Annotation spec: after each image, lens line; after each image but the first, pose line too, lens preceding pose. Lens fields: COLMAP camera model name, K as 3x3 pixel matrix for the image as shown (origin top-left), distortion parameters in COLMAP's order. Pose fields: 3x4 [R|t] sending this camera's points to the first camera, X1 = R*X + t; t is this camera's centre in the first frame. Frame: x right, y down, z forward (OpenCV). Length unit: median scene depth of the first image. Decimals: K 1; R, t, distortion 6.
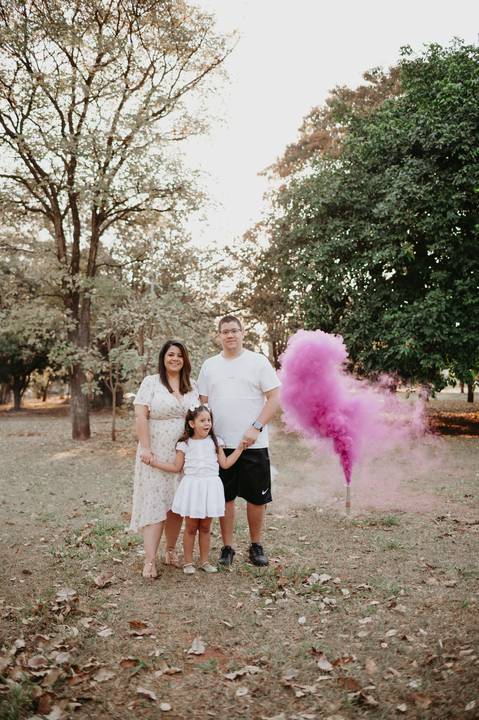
lens RADIAL K [[712.3, 0, 234.9], [0, 712.3, 358.2], [0, 0, 1]] dist [-0.109945, 0.116253]
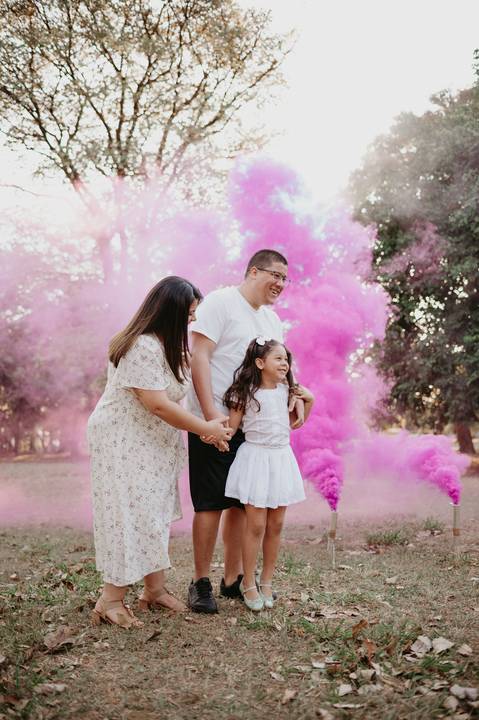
lens RADIAL K [[712.7, 0, 239.8], [0, 712.7, 364.2], [0, 0, 1]] dist [-0.109190, 0.117331]
pose [[0.996713, -0.004920, -0.080863, 0.003052], [-0.000516, 0.997748, -0.067069, 0.032105], [0.081011, 0.066891, 0.994466, 0.106455]]
